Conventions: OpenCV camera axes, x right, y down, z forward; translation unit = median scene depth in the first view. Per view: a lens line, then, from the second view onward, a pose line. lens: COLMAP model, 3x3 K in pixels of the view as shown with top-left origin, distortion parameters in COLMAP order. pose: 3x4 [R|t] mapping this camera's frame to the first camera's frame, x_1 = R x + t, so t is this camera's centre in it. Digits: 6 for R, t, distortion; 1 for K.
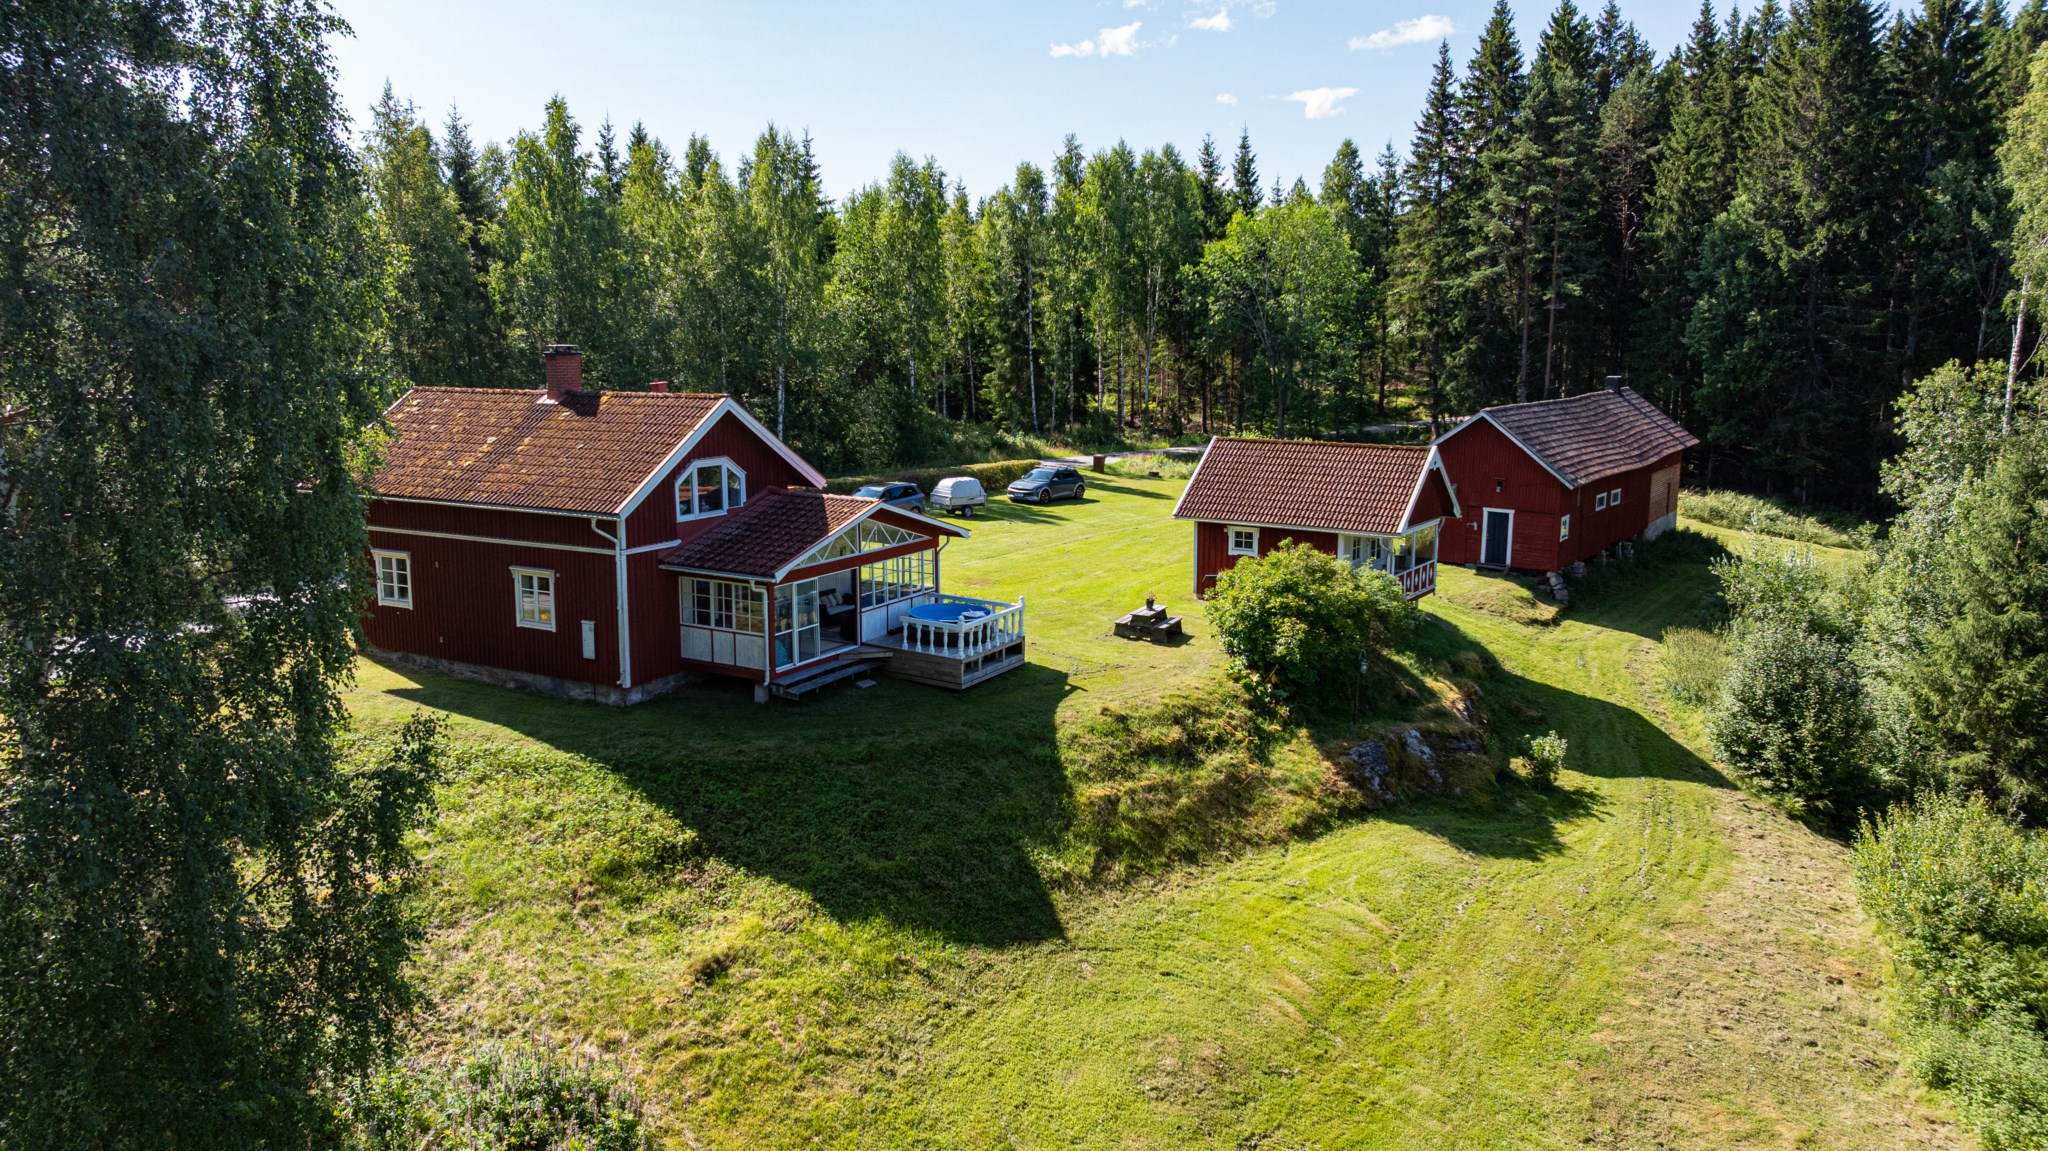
lens RADIAL K [[1445.6, 0, 1029.4], [0, 1445.6, 558.1], [0, 0, 1]] dist [-0.032066, 0.048242]
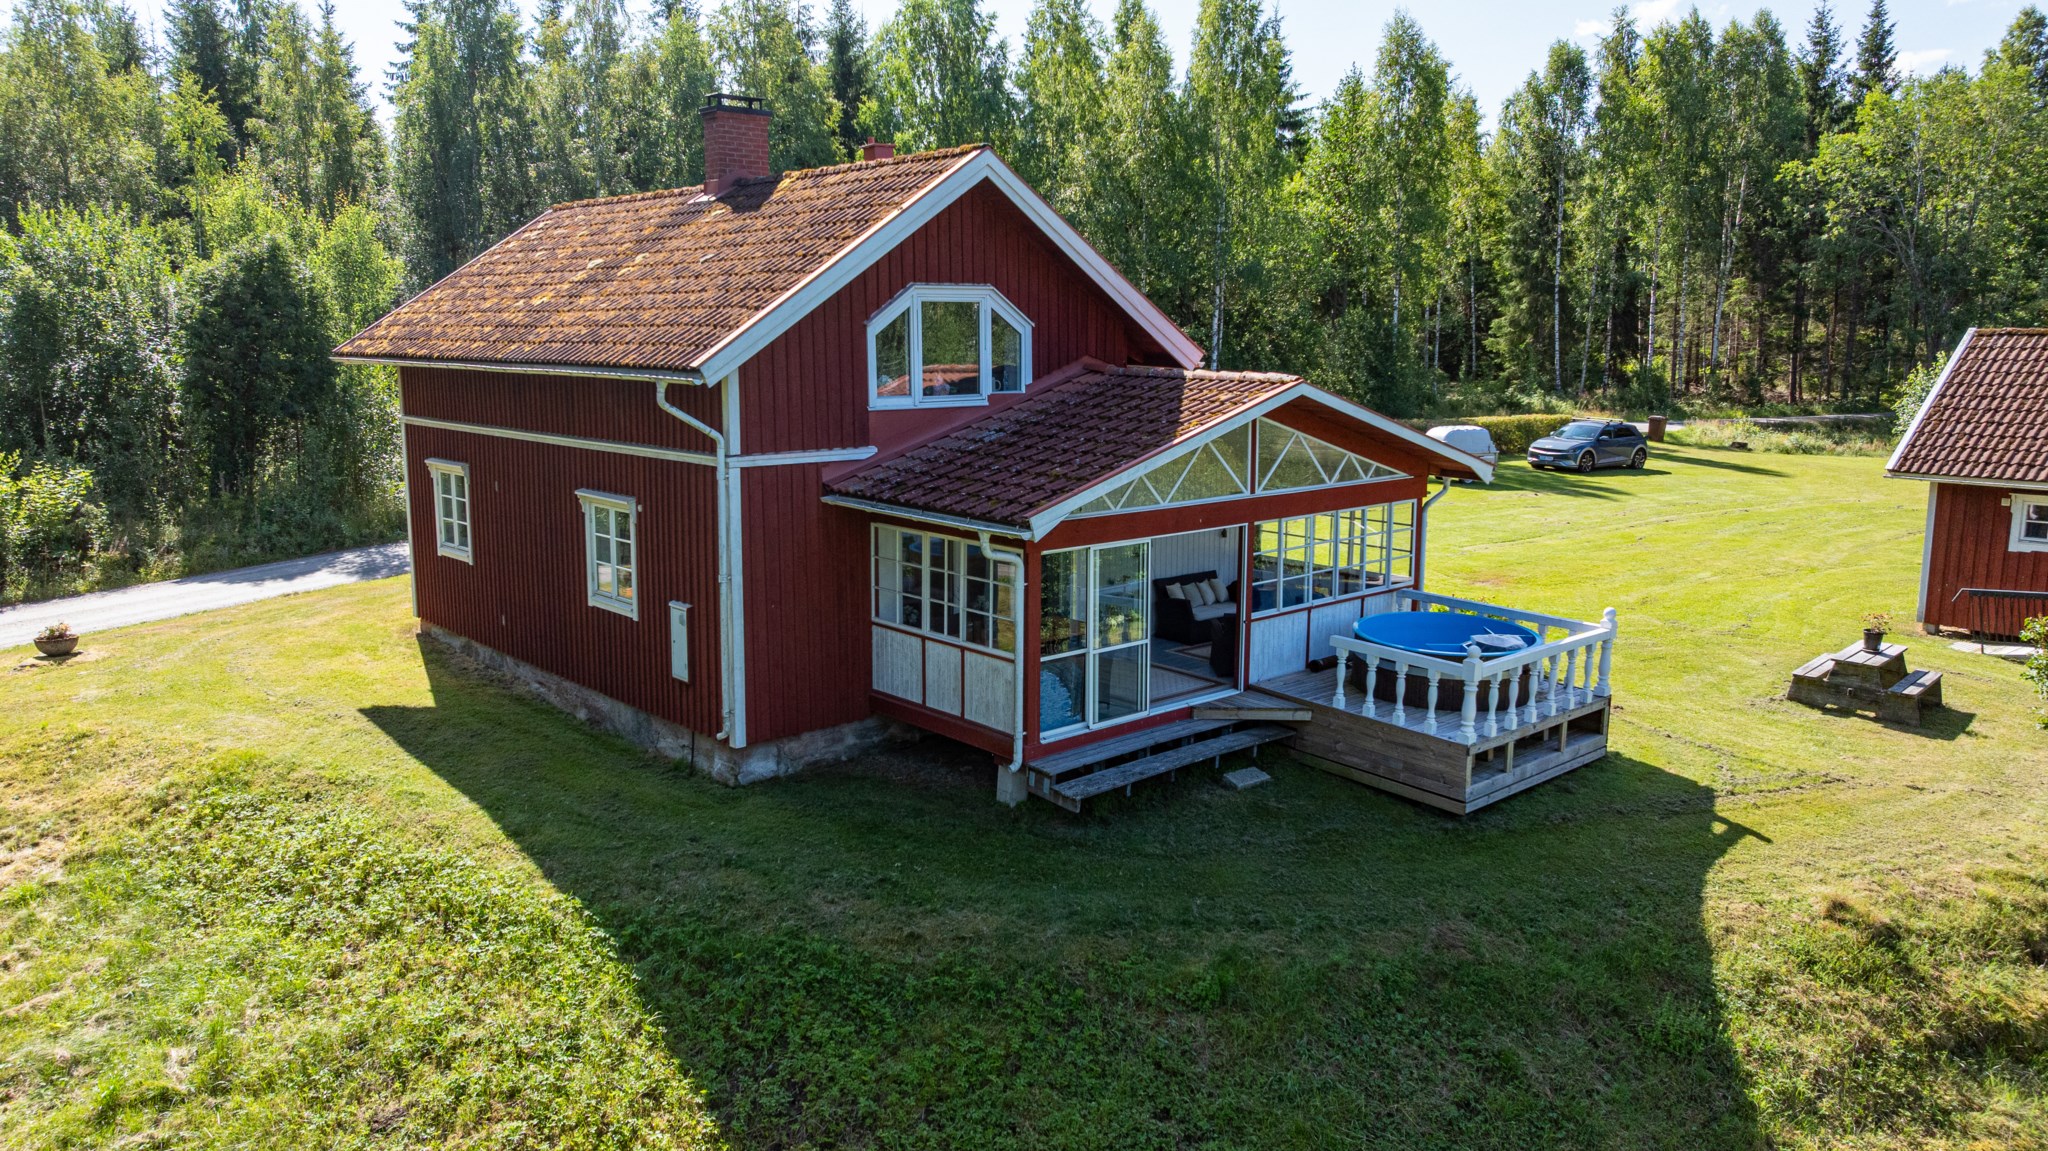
lens RADIAL K [[1445.6, 0, 1029.4], [0, 1445.6, 558.1], [0, 0, 1]] dist [-0.032066, 0.048242]
pose [[0.946210, 0.051964, -0.319353, -0.034719], [-0.050958, 0.998634, 0.011511, 0.015226], [0.319515, 0.005382, 0.947566, 0.524725]]
